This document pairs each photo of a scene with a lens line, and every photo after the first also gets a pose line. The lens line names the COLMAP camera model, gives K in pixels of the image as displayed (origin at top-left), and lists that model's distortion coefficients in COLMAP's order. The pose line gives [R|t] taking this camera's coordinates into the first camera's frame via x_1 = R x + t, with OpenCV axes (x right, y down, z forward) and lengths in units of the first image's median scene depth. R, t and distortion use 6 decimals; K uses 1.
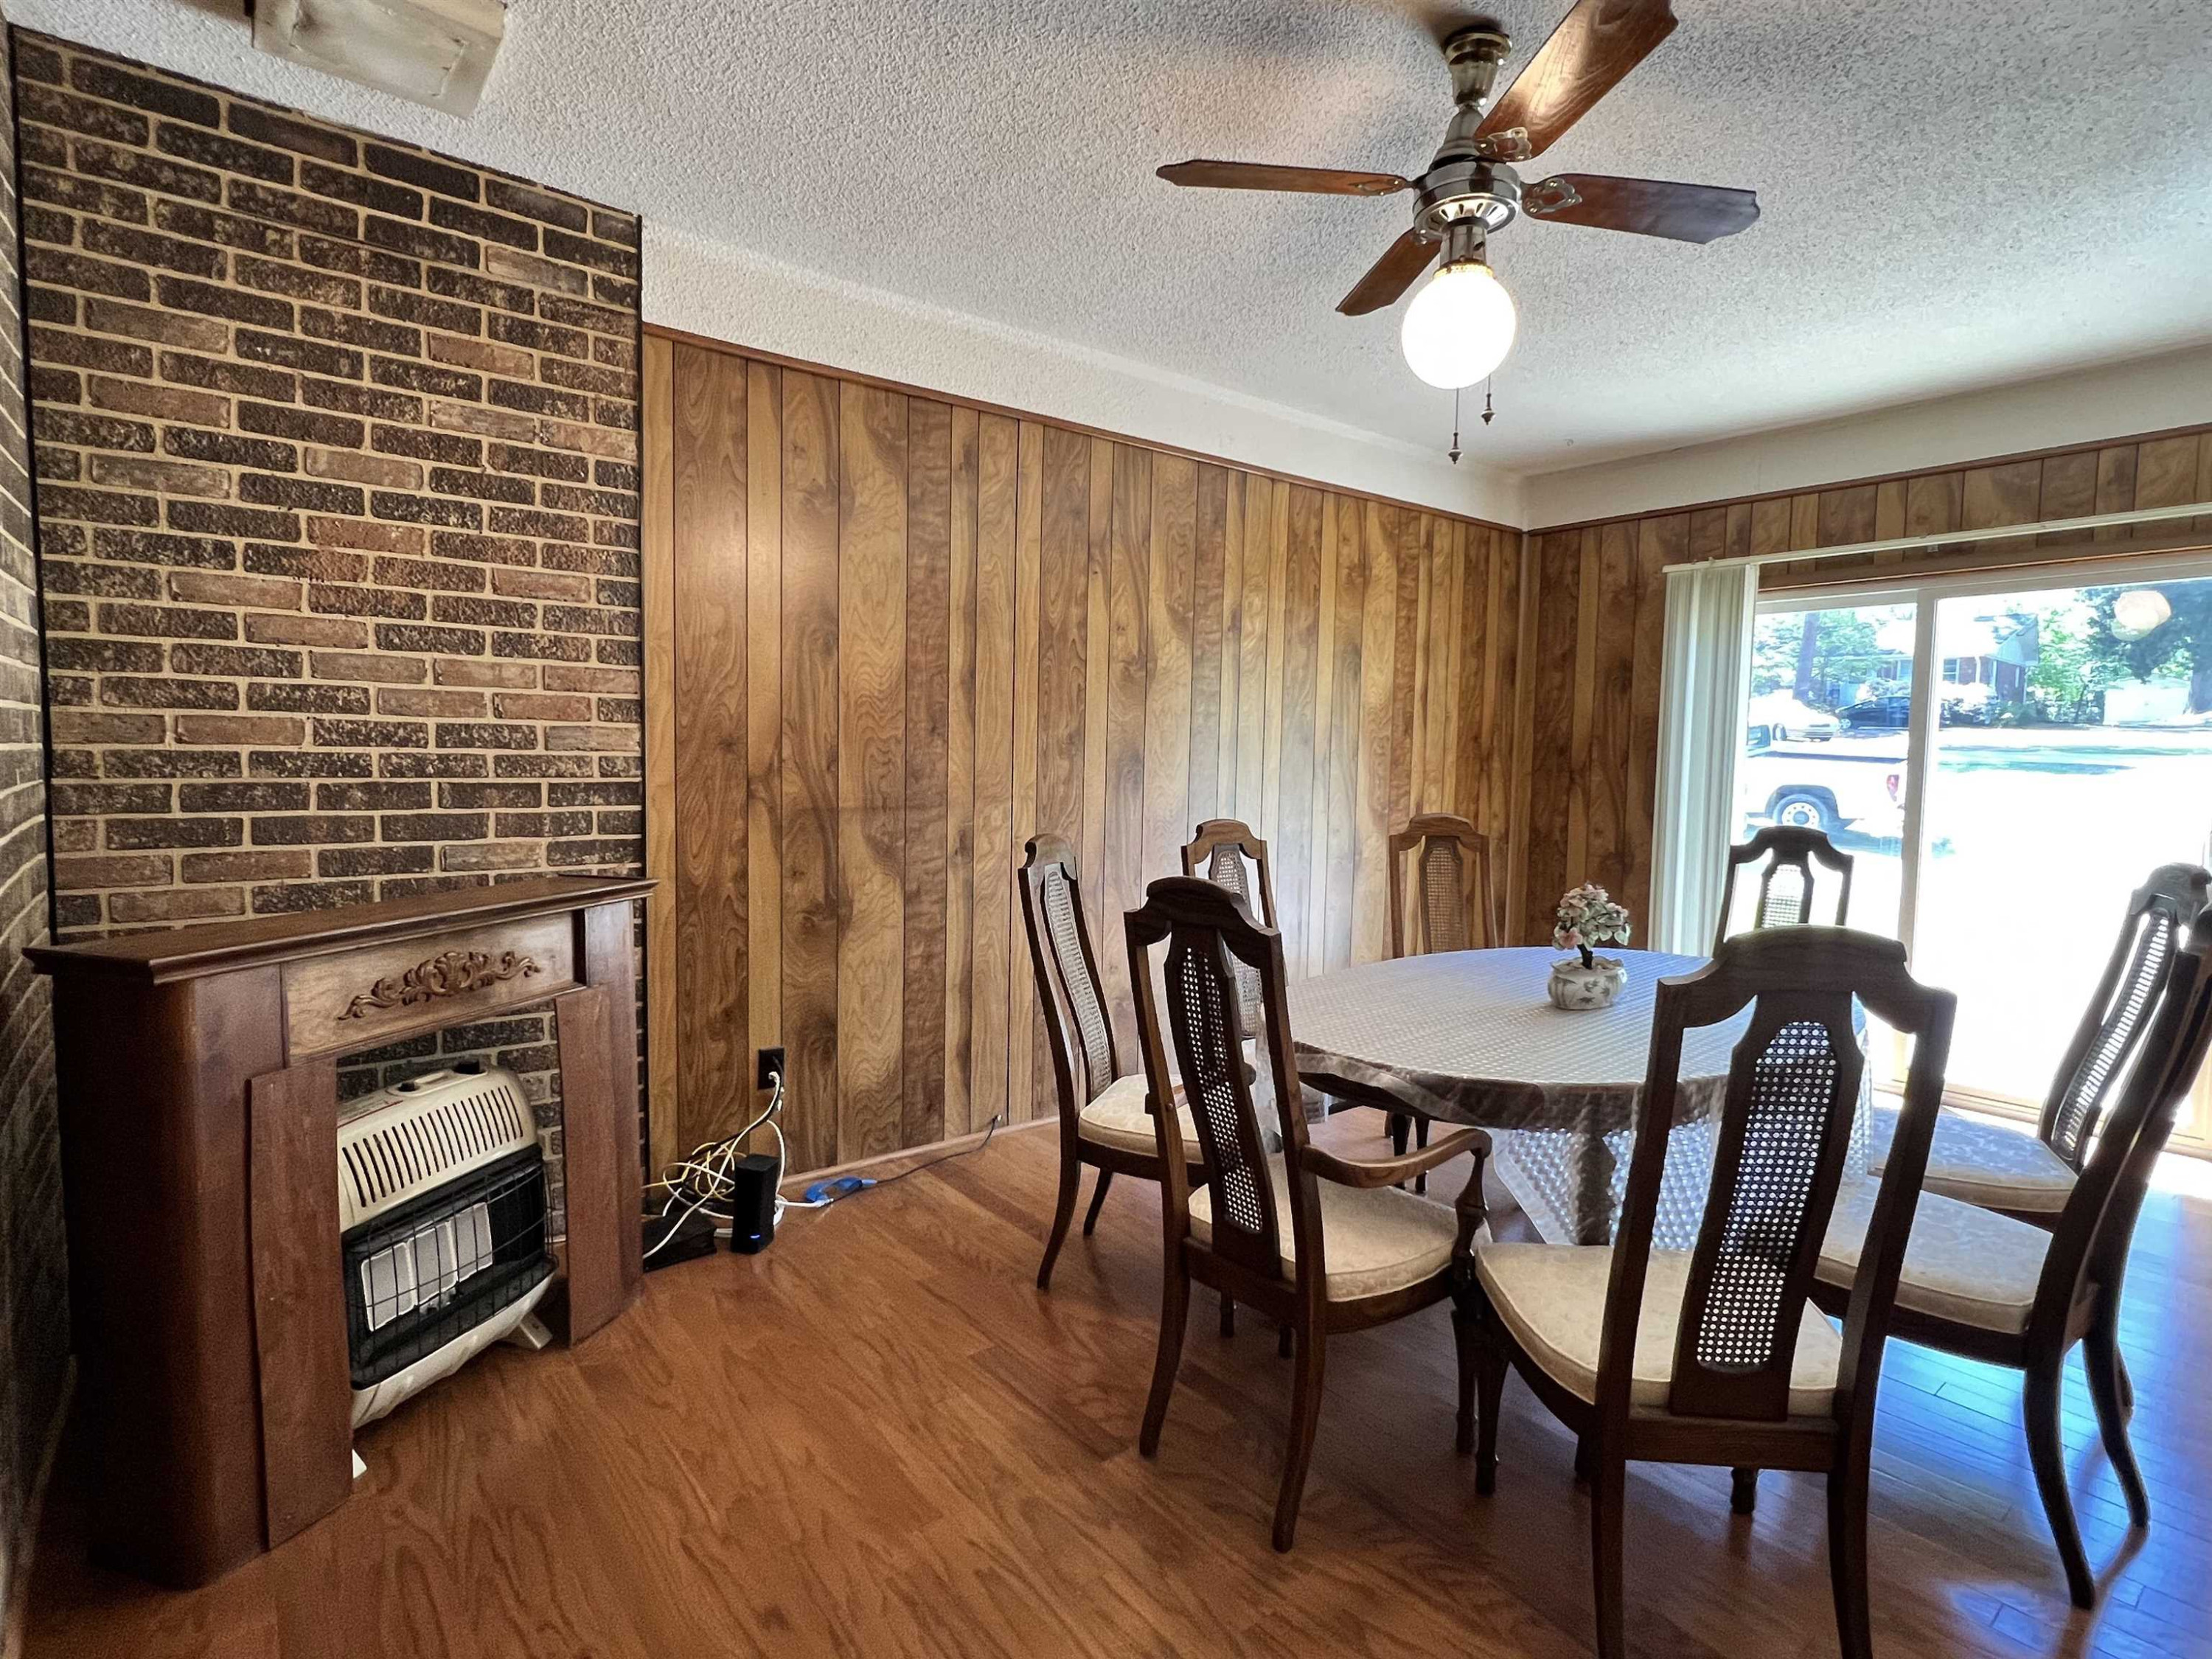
lens RADIAL K [[1114.8, 0, 1097.4], [0, 1114.8, 829.1], [0, 0, 1]] dist [-0.001776, 0.001076]
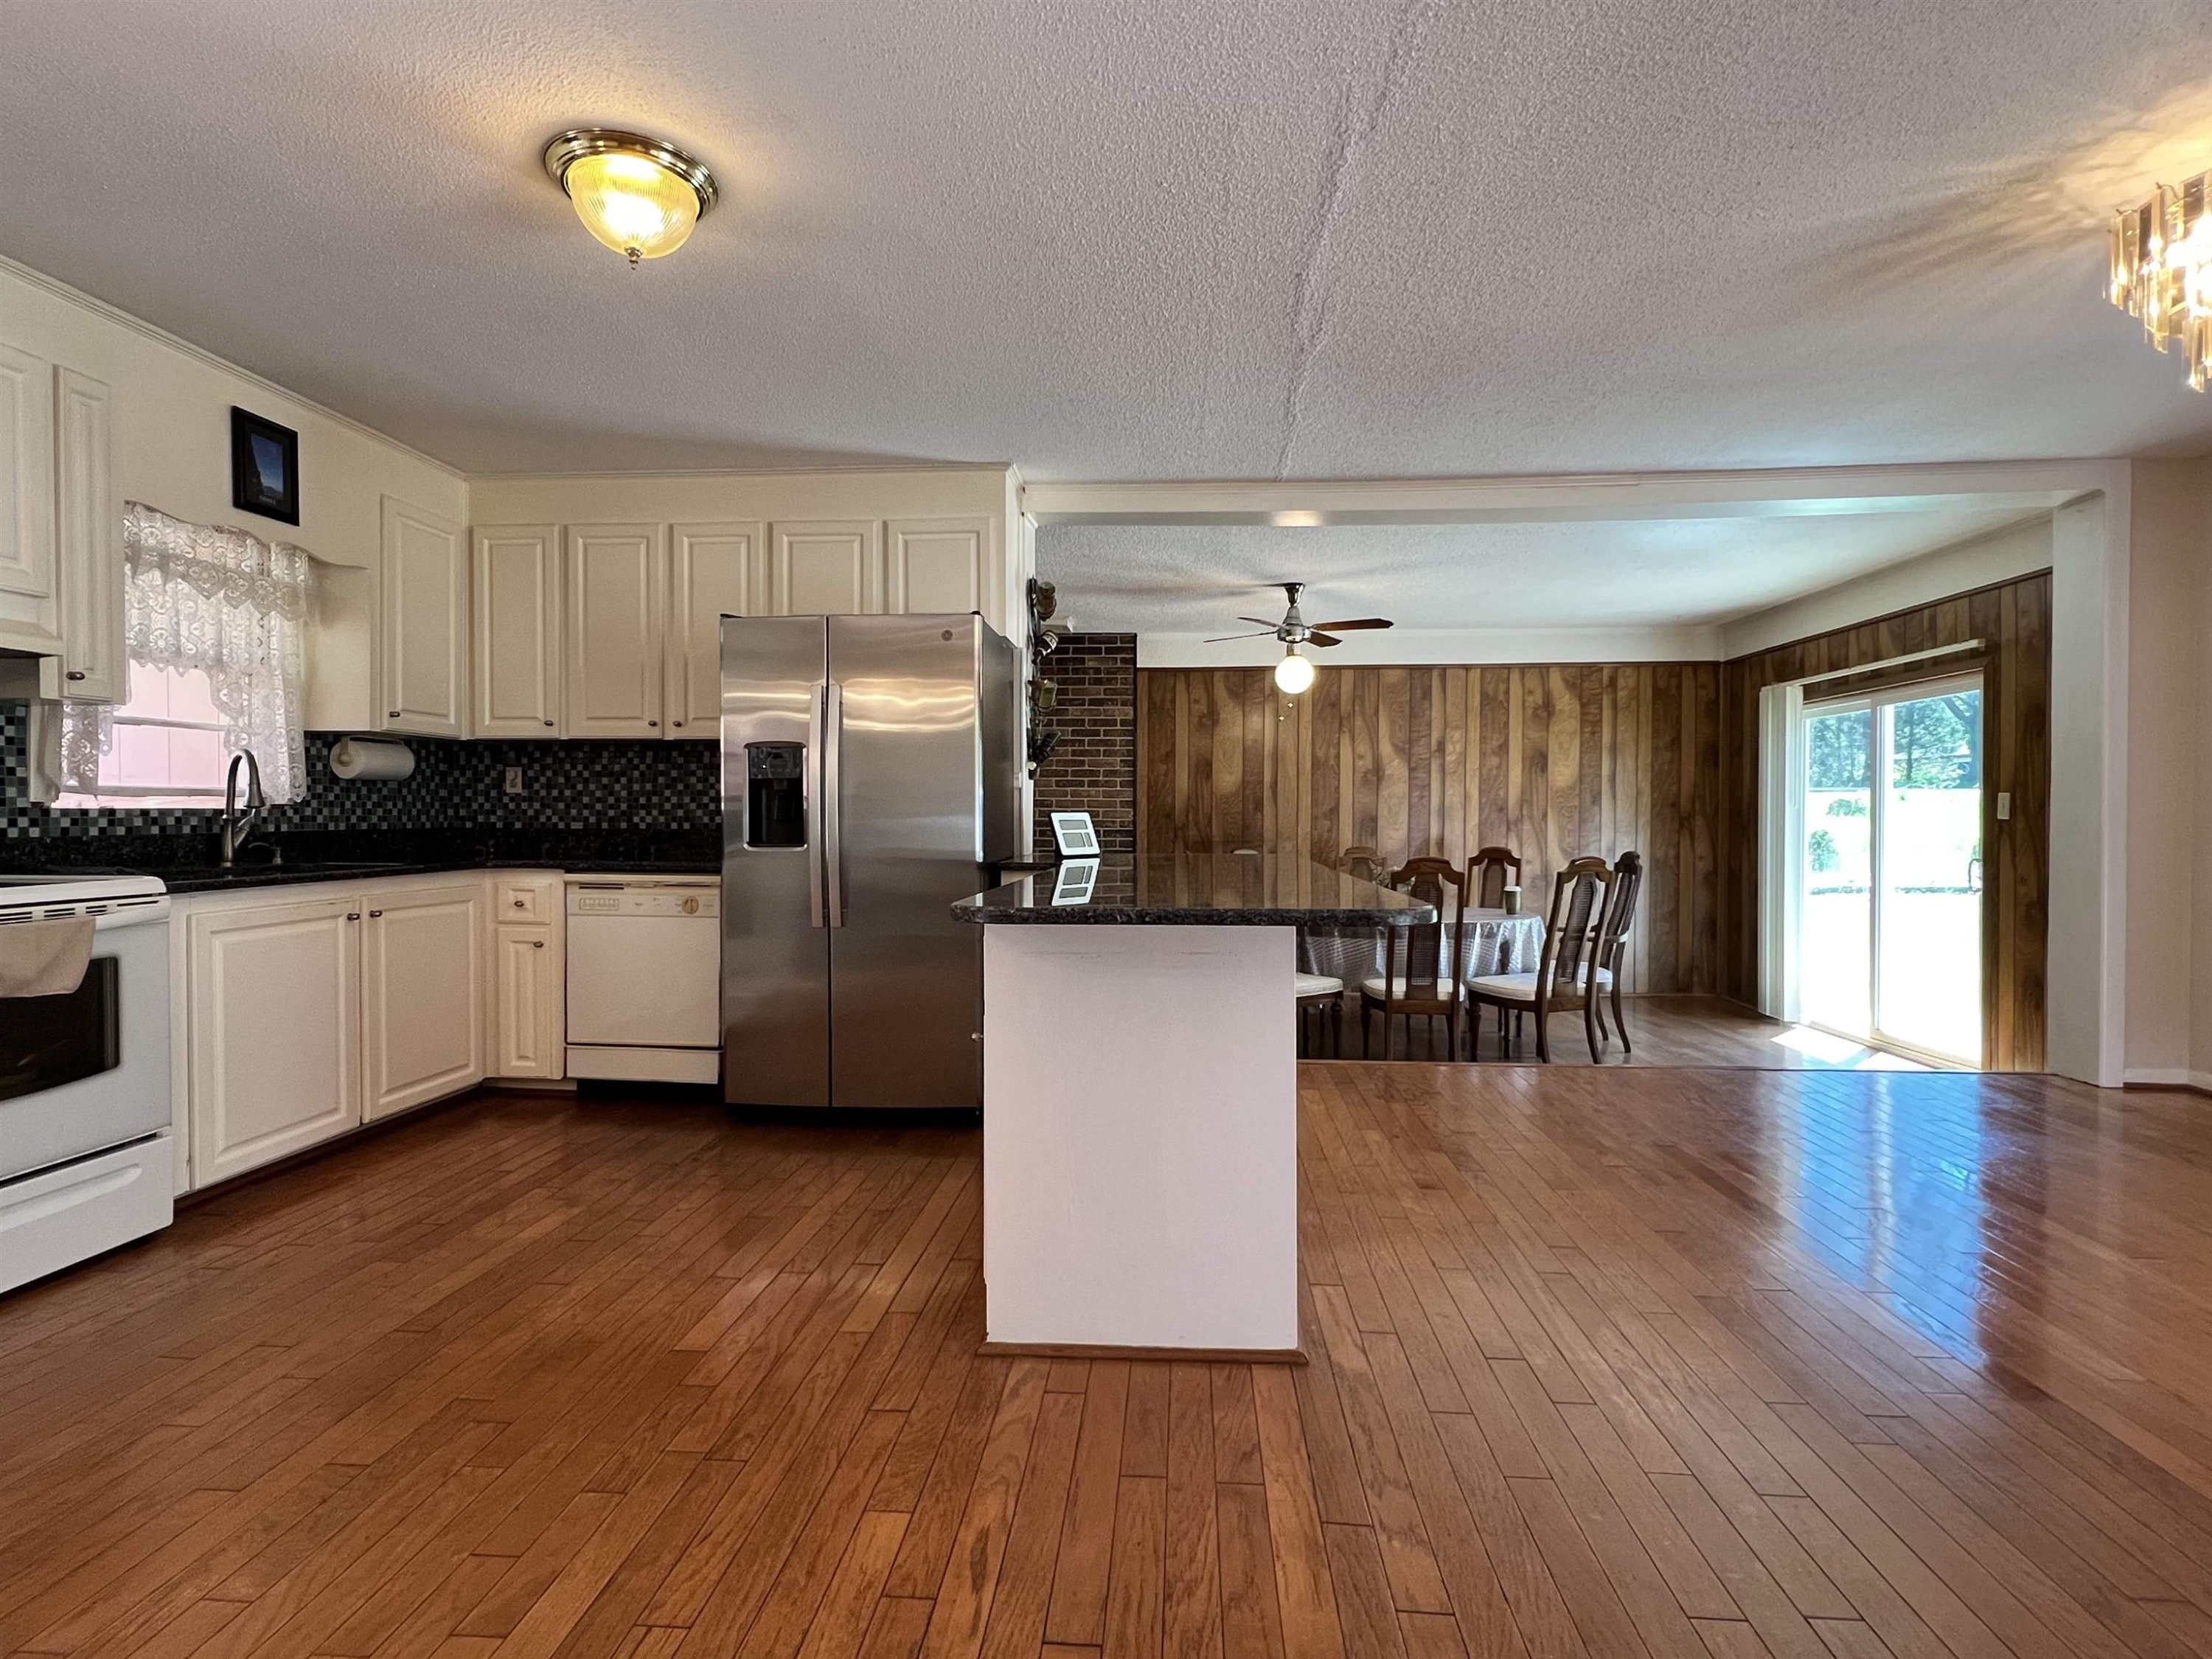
lens RADIAL K [[1114.8, 0, 1099.4], [0, 1114.8, 830.2], [0, 0, 1]] dist [-0.001776, 0.001076]
pose [[0.738086, -0.006981, -0.674670, 1.438840], [-0.038576, 0.997874, -0.052528, 0.111457], [0.673603, 0.064797, 0.736248, -1.133376]]
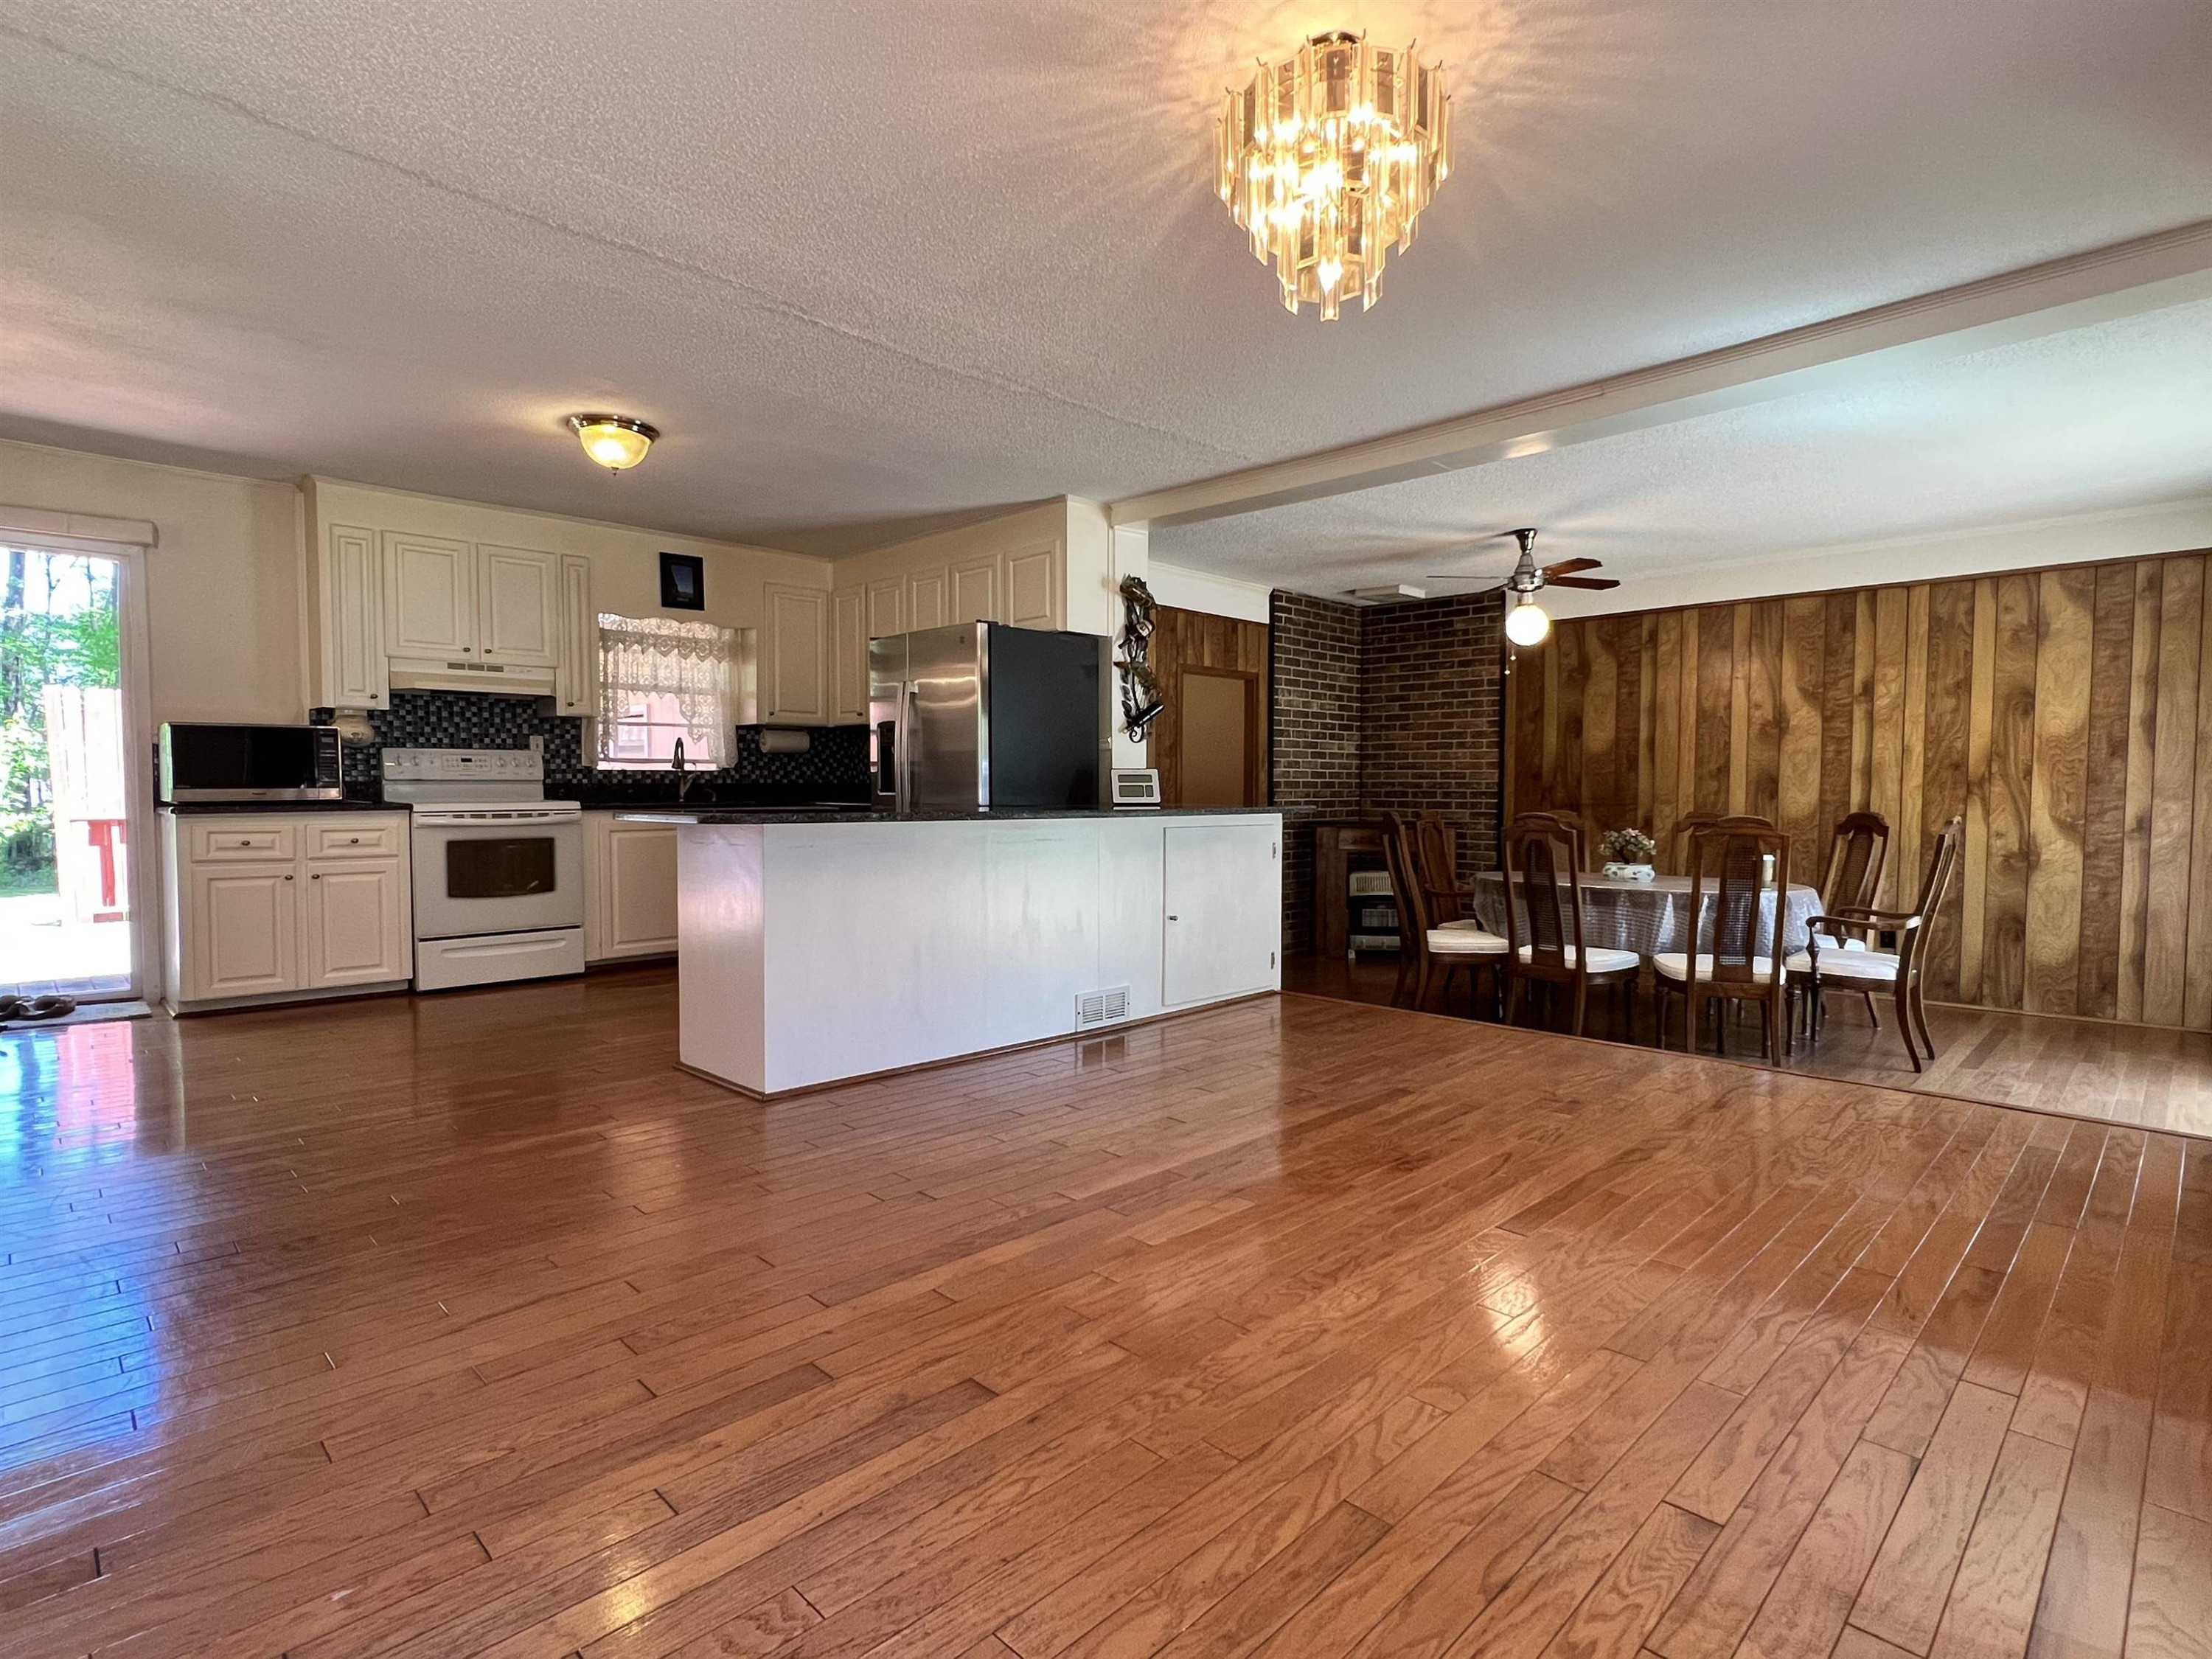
lens RADIAL K [[1114.8, 0, 1100.2], [0, 1114.8, 831.6], [0, 0, 1]] dist [-0.001776, 0.001076]
pose [[0.116782, 0.023006, -0.992891, 2.243639], [-0.072909, 0.997233, 0.014531, 0.089995], [0.990478, 0.070694, 0.118137, -0.290195]]
